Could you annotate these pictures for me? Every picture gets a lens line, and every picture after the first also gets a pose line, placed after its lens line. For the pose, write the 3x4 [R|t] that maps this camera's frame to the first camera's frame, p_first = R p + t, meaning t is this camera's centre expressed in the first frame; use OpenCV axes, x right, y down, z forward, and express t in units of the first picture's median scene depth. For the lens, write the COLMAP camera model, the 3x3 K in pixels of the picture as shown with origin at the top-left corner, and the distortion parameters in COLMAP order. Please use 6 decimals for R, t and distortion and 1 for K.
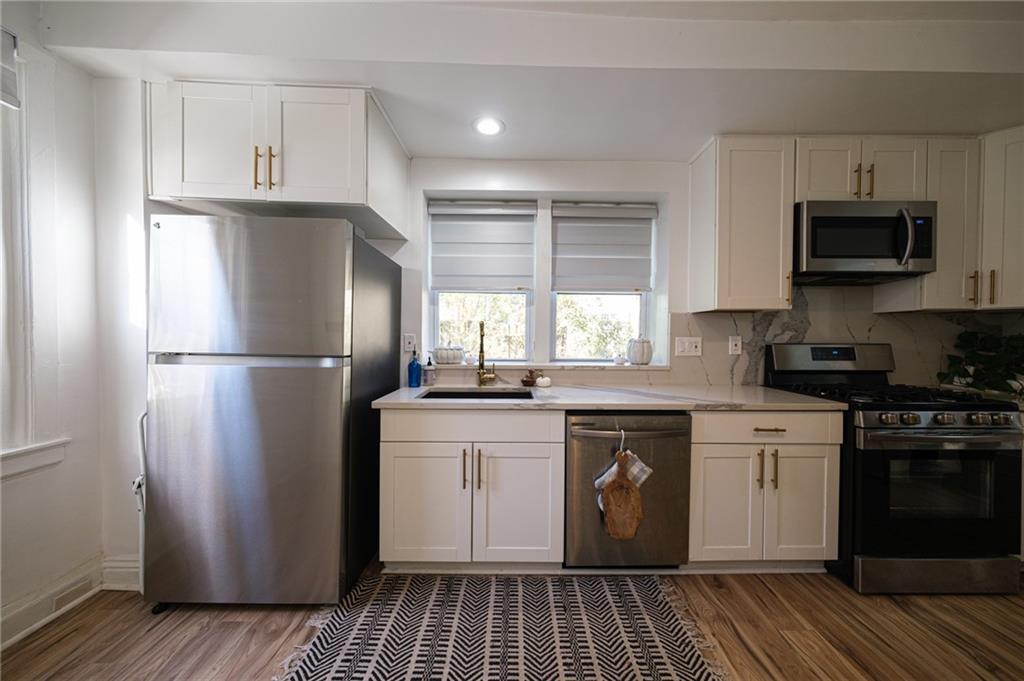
lens RADIAL K [[344.2, 0, 512.0], [0, 344.2, 340.5], [0, 0, 1]] dist [0.000106, -0.000003]
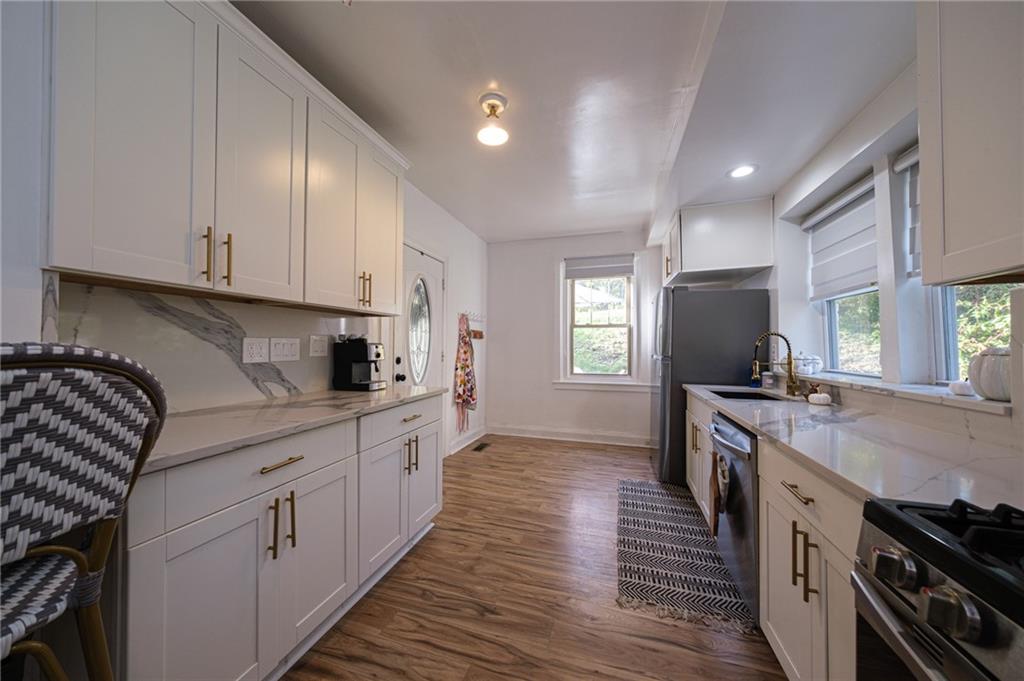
lens RADIAL K [[344.2, 0, 512.0], [0, 344.2, 340.5], [0, 0, 1]] dist [0.000106, -0.000003]
pose [[-0.299011, -0.024521, -0.953935, 1.407287], [-0.022897, 0.999566, -0.018517, 0.010899], [0.953975, 0.016305, -0.299442, 0.658217]]
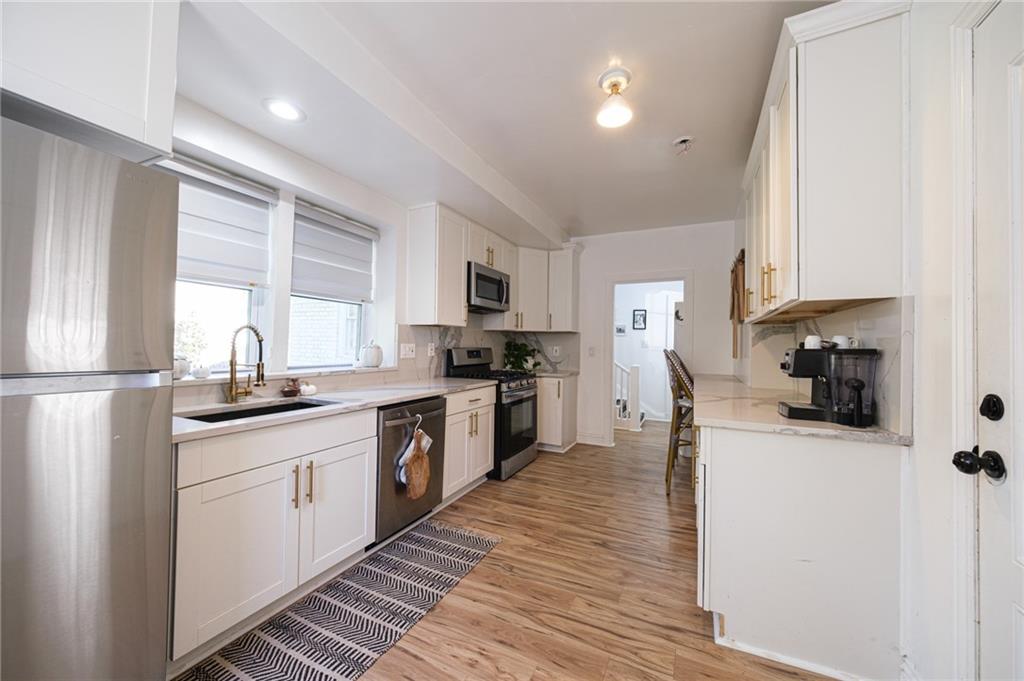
lens RADIAL K [[377.1, 0, 512.0], [0, 377.1, 340.5], [0, 0, 1]] dist [-0.000242, -0.000130]
pose [[0.445849, 0.012109, 0.895026, -0.745922], [0.001897, 0.999893, -0.014472, -0.000238], [-0.895106, 0.008150, 0.445779, 0.033308]]
